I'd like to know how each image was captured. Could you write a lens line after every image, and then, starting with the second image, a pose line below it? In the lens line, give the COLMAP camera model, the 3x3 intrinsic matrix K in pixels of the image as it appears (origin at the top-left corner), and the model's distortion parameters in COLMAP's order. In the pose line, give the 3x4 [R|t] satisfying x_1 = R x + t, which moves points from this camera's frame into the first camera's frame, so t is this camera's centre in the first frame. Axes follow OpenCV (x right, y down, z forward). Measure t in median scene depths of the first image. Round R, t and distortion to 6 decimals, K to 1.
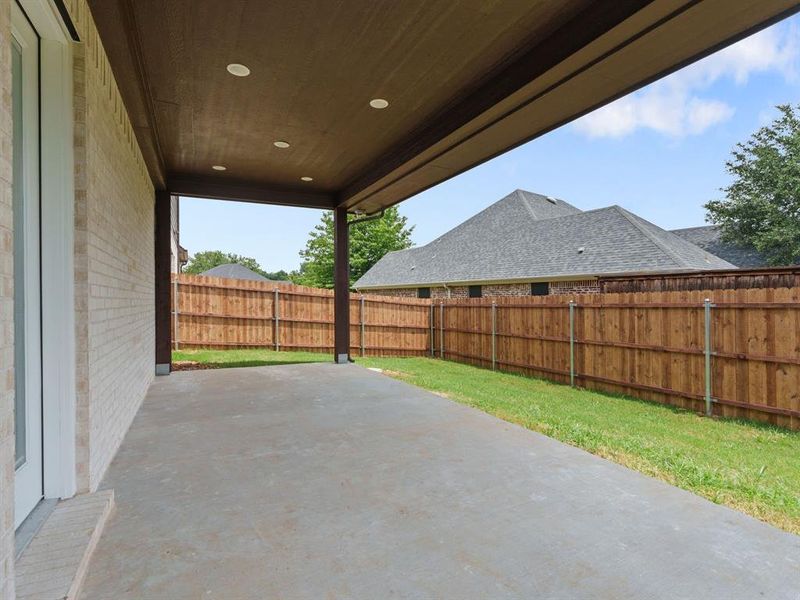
lens RADIAL K [[411.7, 0, 403.4], [0, 411.7, 297.1], [0, 0, 1]] dist [0.030964, -0.000488]
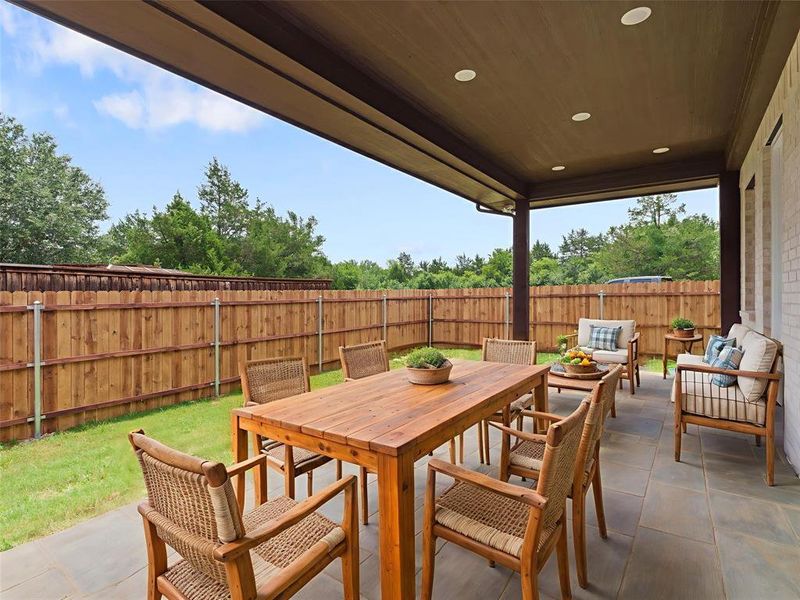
lens RADIAL K [[411.7, 0, 403.6], [0, 411.7, 299.6], [0, 0, 1]] dist [0.030964, -0.000488]
pose [[-0.461525, 0.002960, 0.887122, -0.499068], [0.001343, 0.999996, -0.002638, 0.011063], [-0.887126, -0.000026, -0.461527, 0.967187]]
